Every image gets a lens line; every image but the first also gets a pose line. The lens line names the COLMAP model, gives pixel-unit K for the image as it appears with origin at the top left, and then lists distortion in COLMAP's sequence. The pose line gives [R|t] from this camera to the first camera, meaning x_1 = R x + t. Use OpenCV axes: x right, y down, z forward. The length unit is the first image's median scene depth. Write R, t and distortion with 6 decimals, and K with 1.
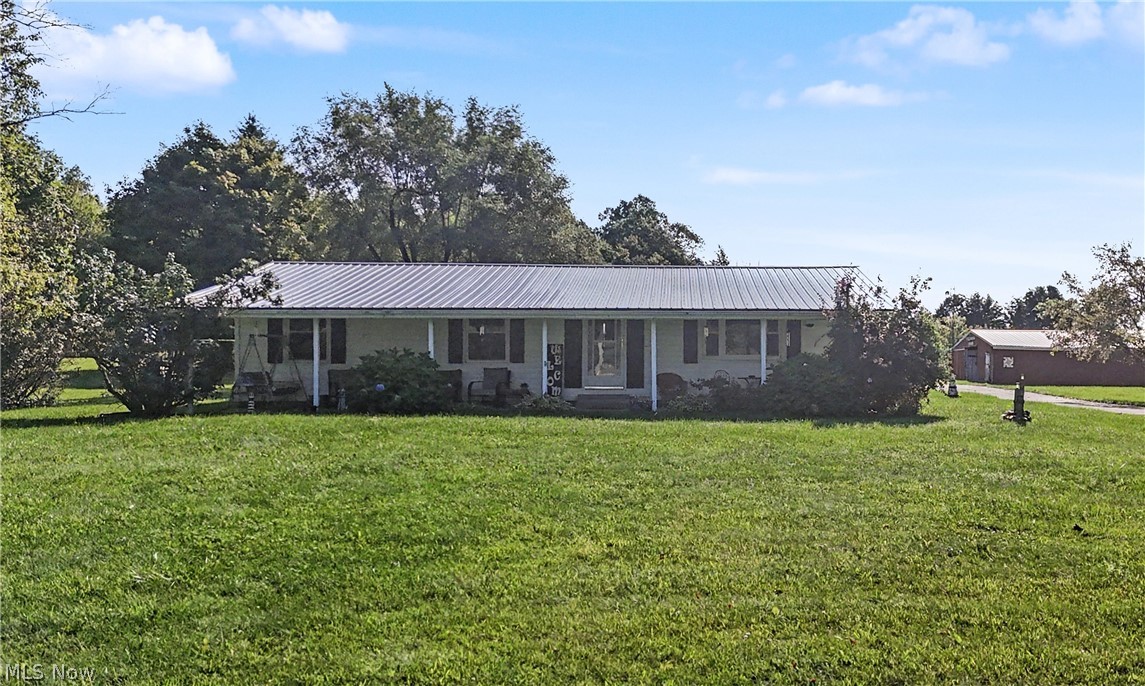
lens RADIAL K [[1304.4, 0, 572.5], [0, 1304.4, 343.0], [0, 0, 1]] dist [0.004308, -0.010813]
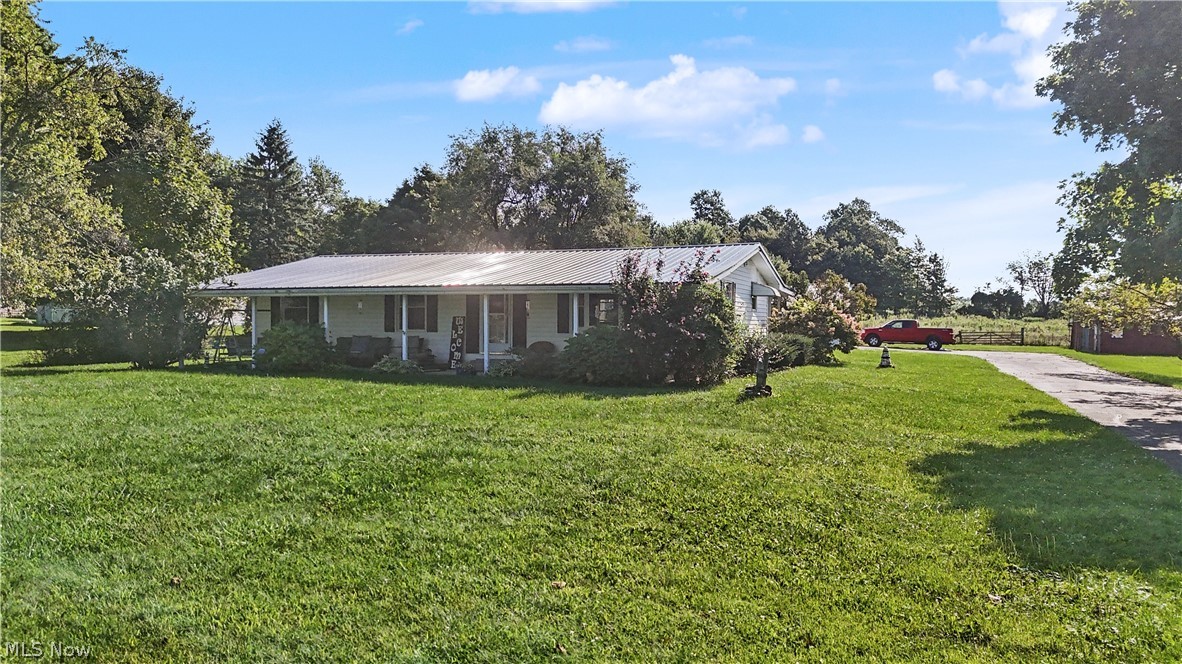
lens RADIAL K [[847.6, 0, 591.0], [0, 847.6, 332.0], [0, 0, 1]] dist [0.064420, -0.001378]
pose [[0.901301, 0.005693, -0.433155, 0.345535], [0.002290, 0.999837, 0.017907, 0.001094], [0.433187, -0.017132, 0.901141, 0.275163]]
